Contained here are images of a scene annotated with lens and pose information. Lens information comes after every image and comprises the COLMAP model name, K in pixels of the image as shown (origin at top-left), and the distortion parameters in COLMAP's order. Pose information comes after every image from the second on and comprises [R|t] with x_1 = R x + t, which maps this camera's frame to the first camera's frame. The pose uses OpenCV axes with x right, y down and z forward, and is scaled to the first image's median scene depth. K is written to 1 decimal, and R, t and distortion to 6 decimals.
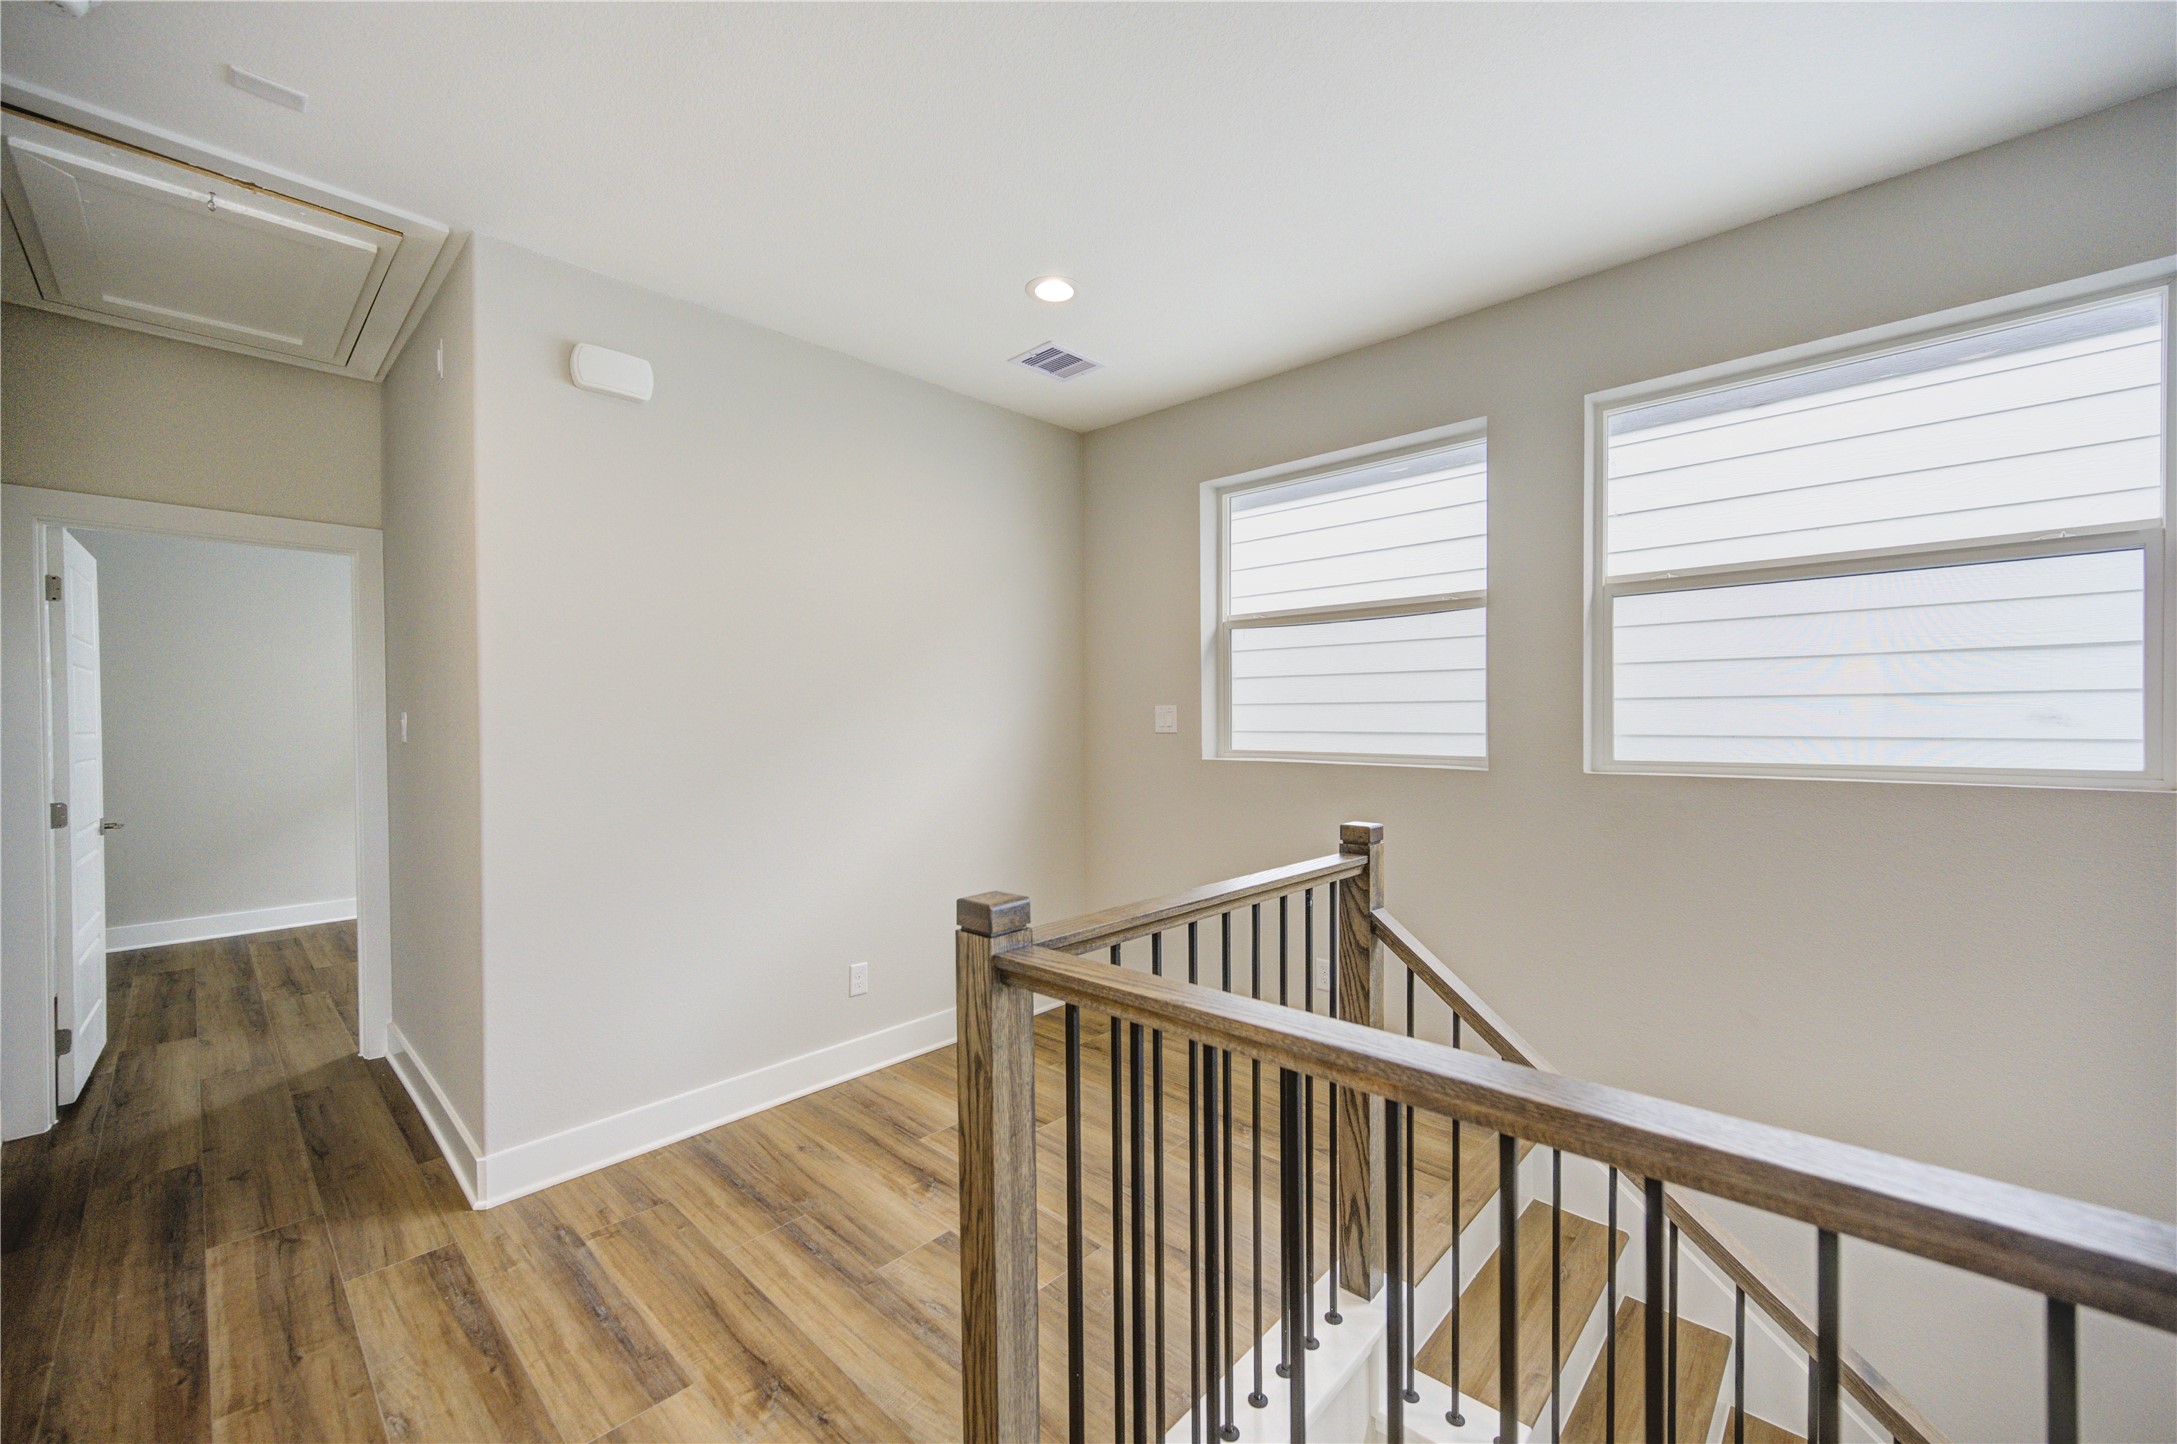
lens RADIAL K [[838.7, 0, 1084.1], [0, 838.7, 737.7], [0, 0, 1]] dist [0.001753, 0.000348]
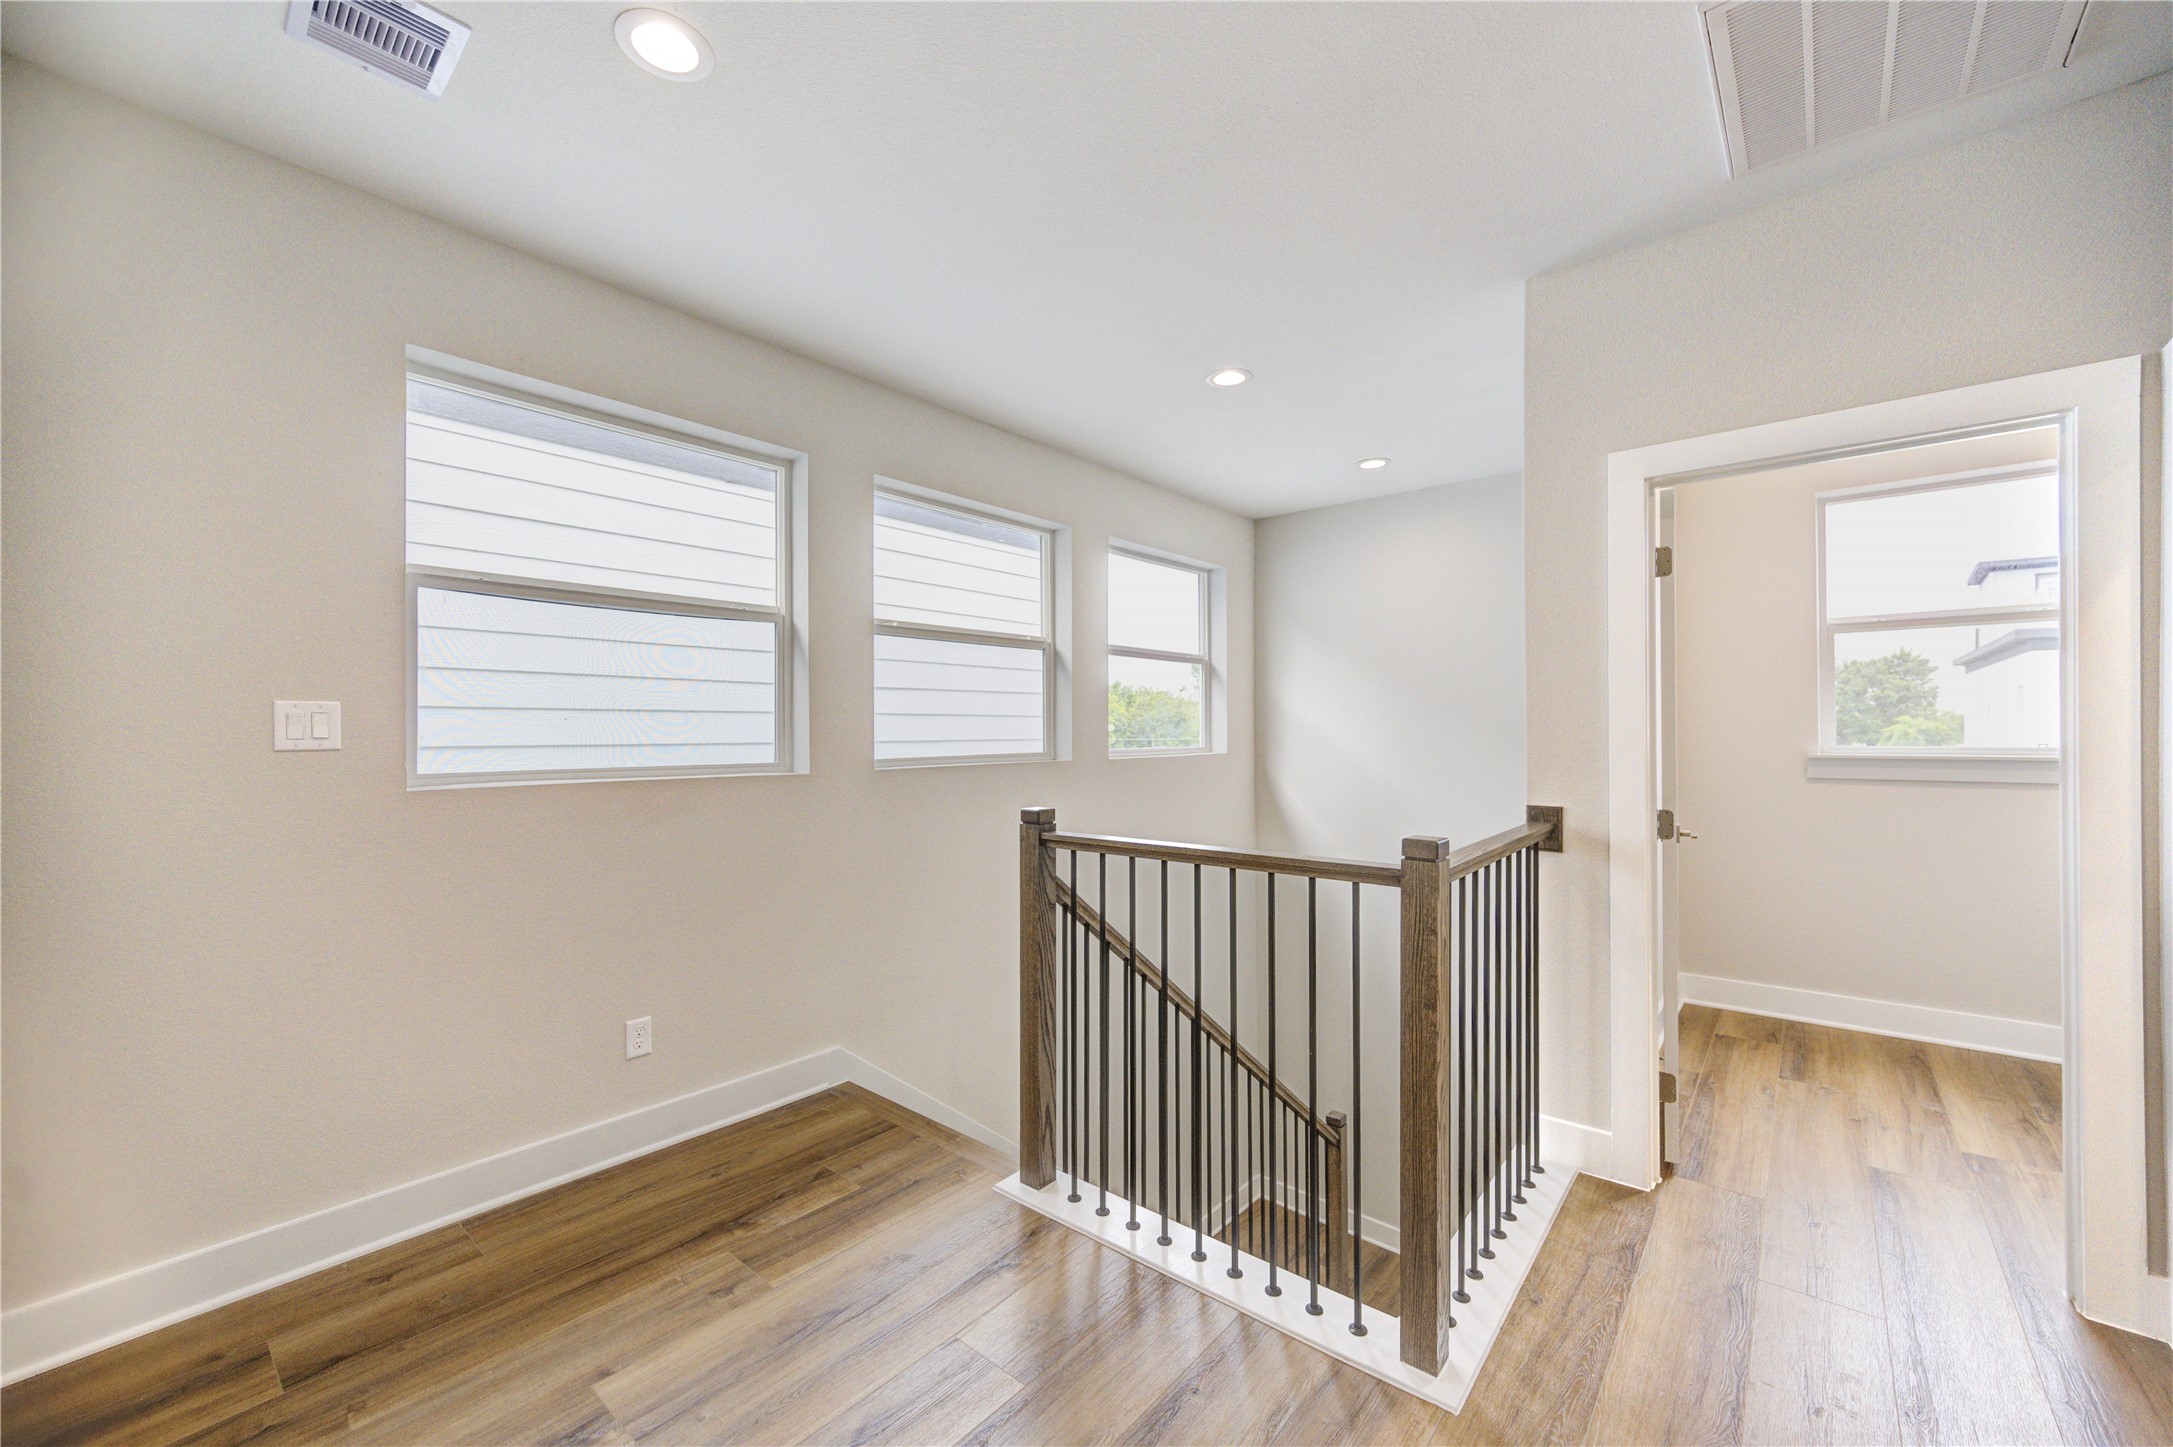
lens RADIAL K [[855.5, 0, 1086.5], [0, 855.5, 723.5], [0, 0, 1]] dist [0.101634, -0.000048]
pose [[-0.059714, 0.010692, 0.998158, -0.390727], [0.017386, 0.999802, -0.009670, -0.006303], [-0.998064, 0.016777, -0.059888, 0.388568]]
